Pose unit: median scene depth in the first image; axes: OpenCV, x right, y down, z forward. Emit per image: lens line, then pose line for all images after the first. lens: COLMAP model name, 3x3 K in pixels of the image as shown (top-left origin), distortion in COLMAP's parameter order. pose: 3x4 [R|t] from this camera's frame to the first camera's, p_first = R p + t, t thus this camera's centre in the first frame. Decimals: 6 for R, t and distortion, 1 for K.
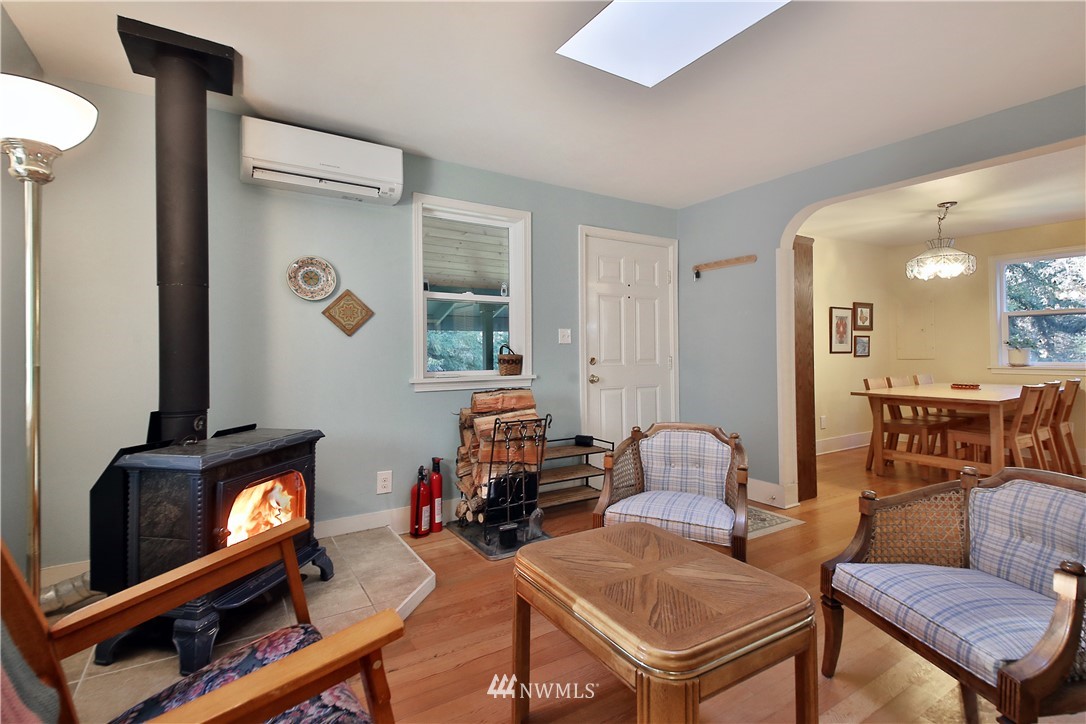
lens RADIAL K [[514.4, 0, 538.8], [0, 514.4, 349.2], [0, 0, 1]] dist [0.001092, -0.000169]
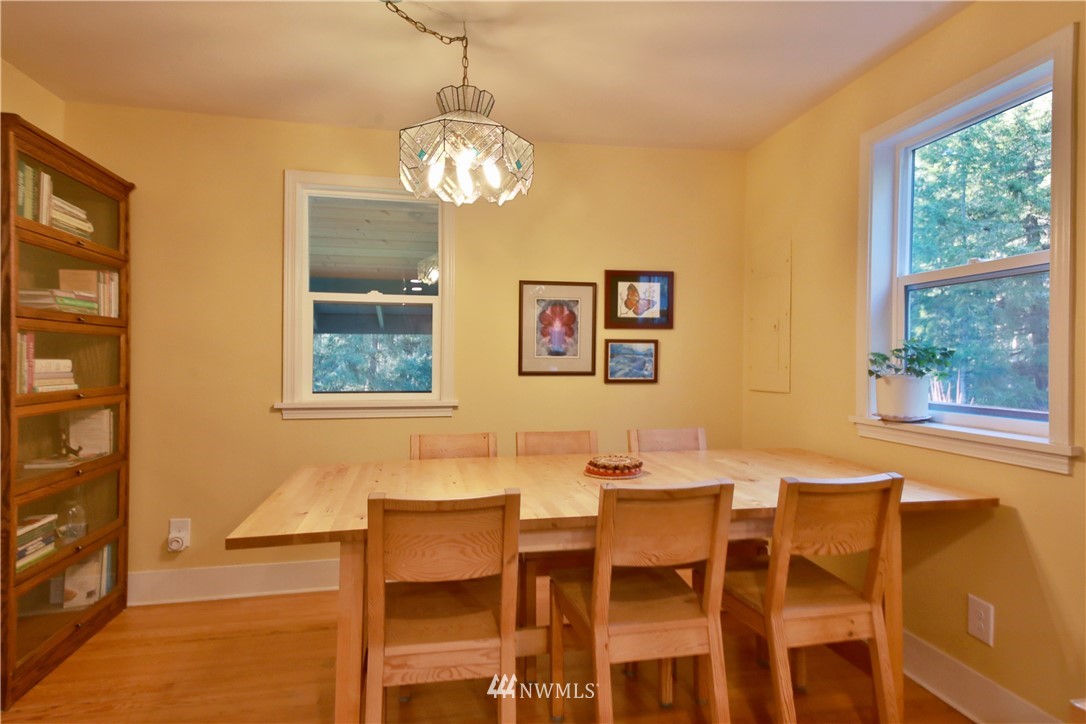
lens RADIAL K [[575.5, 0, 543.0], [0, 575.5, 362.0], [0, 0, 1]] dist [0.001469, -0.000135]
pose [[0.932918, 0.013682, -0.359828, 0.779395], [-0.008844, 0.999847, 0.015089, -0.013057], [0.359980, -0.010894, 0.932897, 0.483781]]
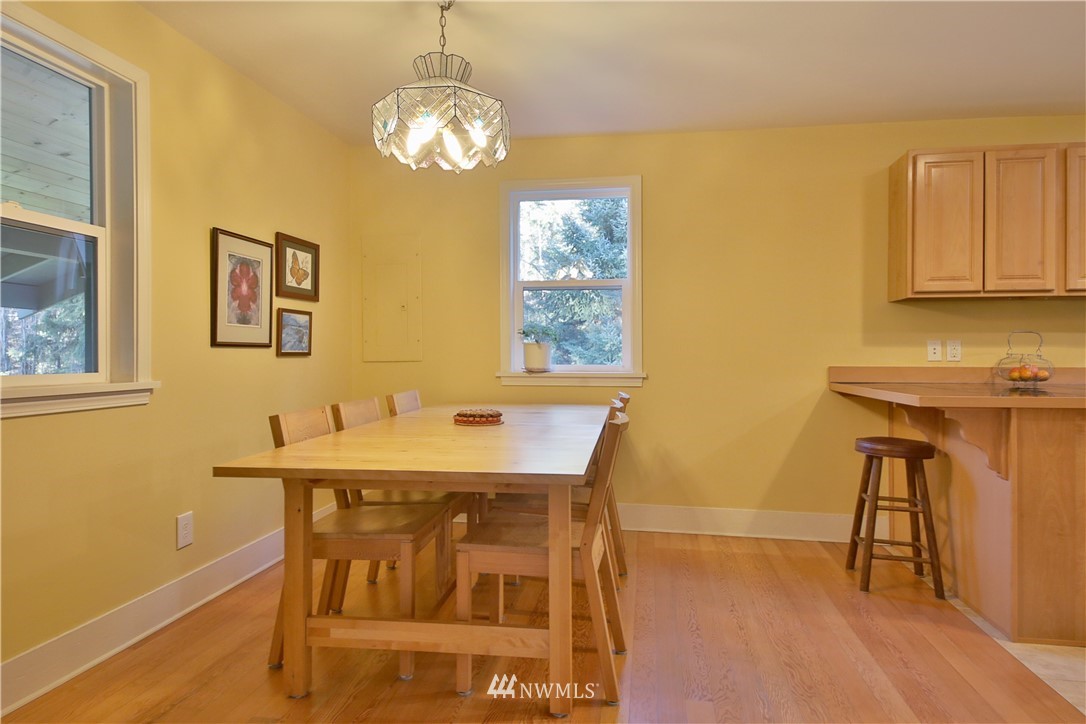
lens RADIAL K [[630.5, 0, 543.0], [0, 630.5, 362.0], [0, 0, 1]] dist [-0.001412, -0.000296]
pose [[0.650112, -0.001804, 0.759836, 0.359549], [-0.010443, 0.999882, 0.011309, 0.011929], [-0.759767, -0.015287, 0.650016, 0.486485]]
